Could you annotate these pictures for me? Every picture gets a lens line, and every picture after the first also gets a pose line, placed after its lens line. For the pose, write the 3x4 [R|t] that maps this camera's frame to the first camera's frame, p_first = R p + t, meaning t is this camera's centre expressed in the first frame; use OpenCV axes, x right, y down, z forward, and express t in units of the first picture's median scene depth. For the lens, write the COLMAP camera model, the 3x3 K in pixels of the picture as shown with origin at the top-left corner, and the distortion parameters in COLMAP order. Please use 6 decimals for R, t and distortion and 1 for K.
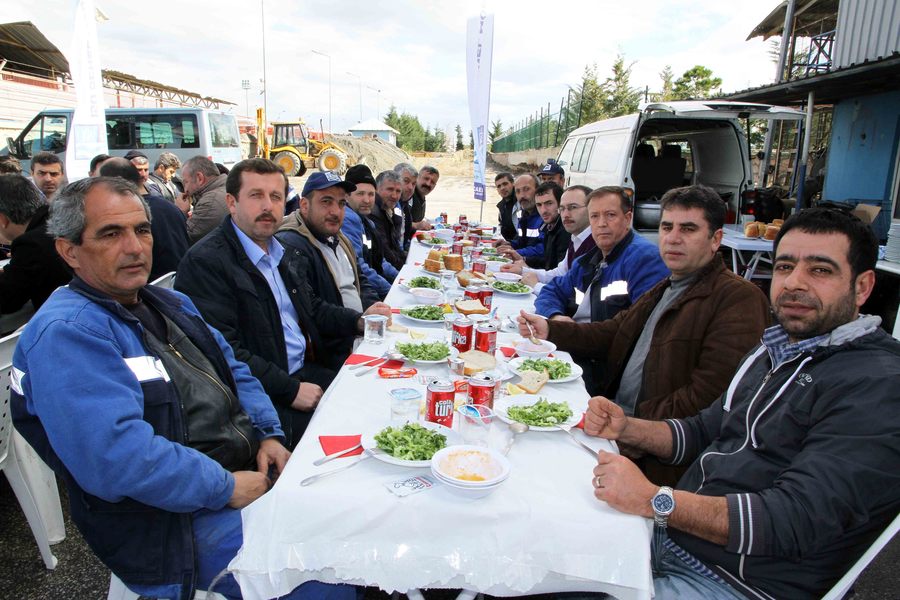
lens RADIAL K [[652.7, 0, 445.7], [0, 652.7, 298.0], [0, 0, 1]] dist [-0.118396, 0.120416]
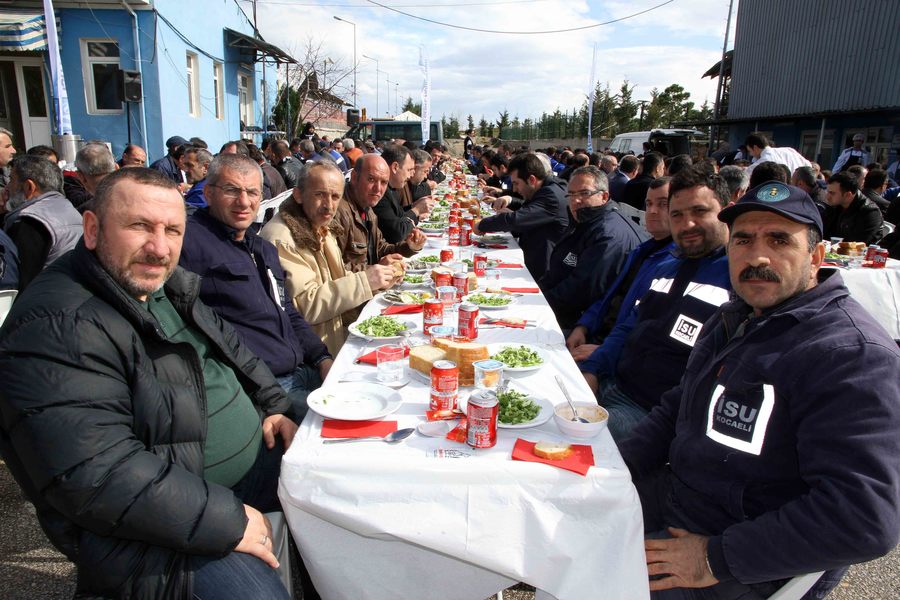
lens RADIAL K [[652.7, 0, 445.7], [0, 652.7, 298.0], [0, 0, 1]] dist [-0.118396, 0.120416]
pose [[0.999472, -0.007147, 0.031690, -0.196924], [0.006426, 0.999719, 0.022818, 0.103260], [-0.031844, -0.022602, 0.999237, -0.504928]]
